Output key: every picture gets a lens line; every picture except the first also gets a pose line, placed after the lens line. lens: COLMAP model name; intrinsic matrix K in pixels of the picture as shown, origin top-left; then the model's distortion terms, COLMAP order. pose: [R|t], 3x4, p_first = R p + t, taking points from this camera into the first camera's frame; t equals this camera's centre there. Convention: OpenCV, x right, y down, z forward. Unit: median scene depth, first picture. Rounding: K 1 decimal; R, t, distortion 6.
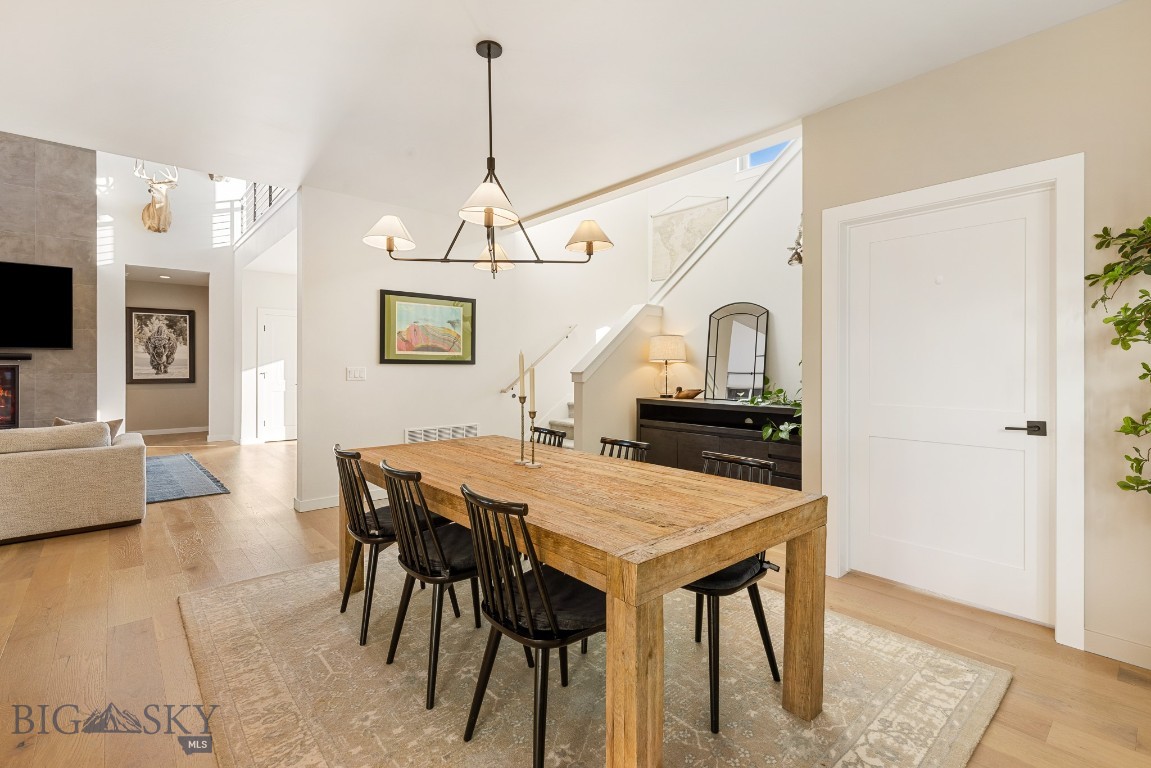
lens RADIAL K [[527.0, 0, 572.8], [0, 527.0, 366.9], [0, 0, 1]] dist [0.012003, -0.001024]
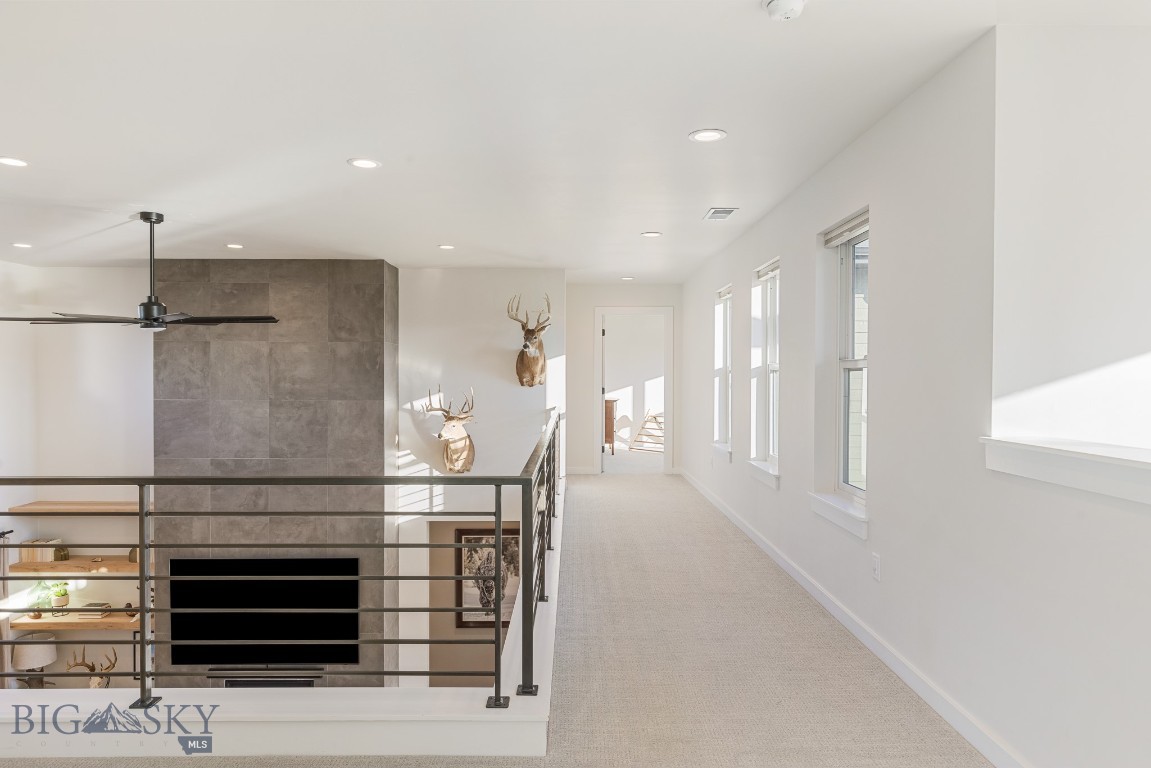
lens RADIAL K [[708.9, 0, 576.7], [0, 708.9, 378.2], [0, 0, 1]] dist [0.004488, -0.002543]
pose [[0.758231, 0.006486, -0.651954, -0.037419], [-0.000800, 0.999959, 0.009017, -0.457077], [0.651985, -0.006315, 0.758205, 0.434067]]
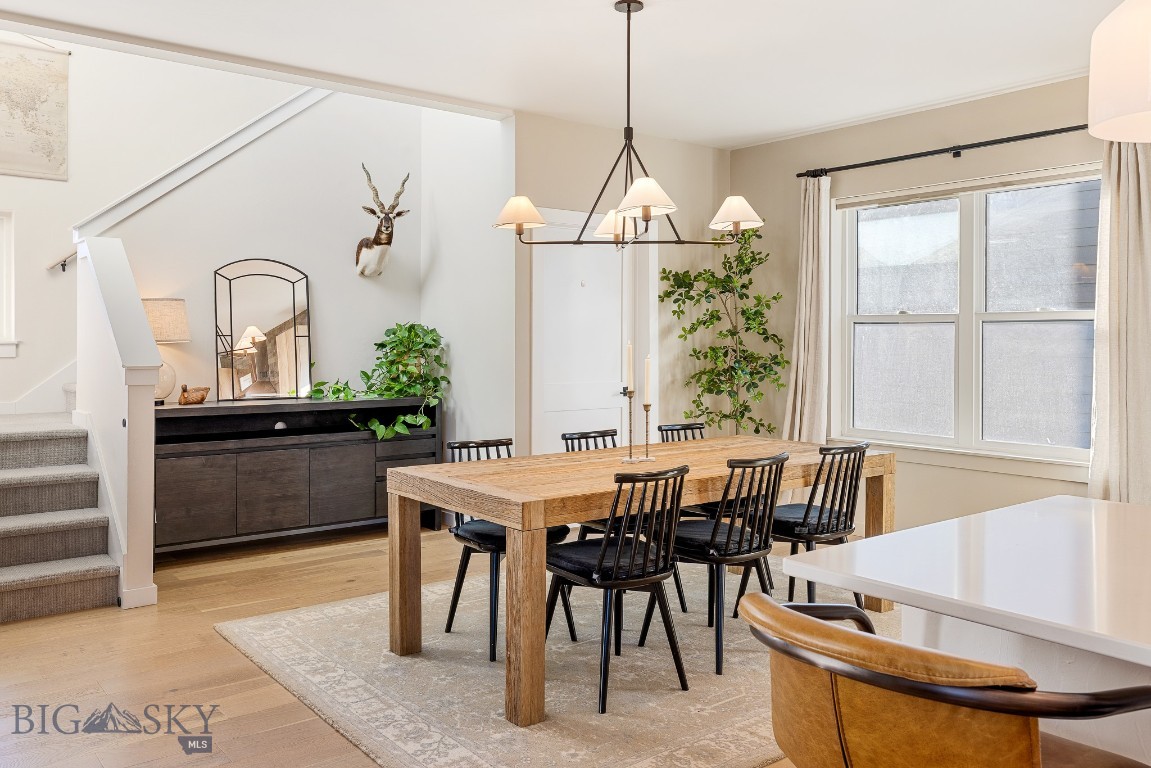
lens RADIAL K [[913.7, 0, 583.3], [0, 913.7, 345.7], [0, 0, 1]] dist [0.008541, 0.008090]
pose [[0.036801, -0.009832, 0.999274, -0.620564], [-0.001885, 0.999949, 0.009908, -0.014160], [-0.999321, -0.002249, 0.036781, 0.370069]]
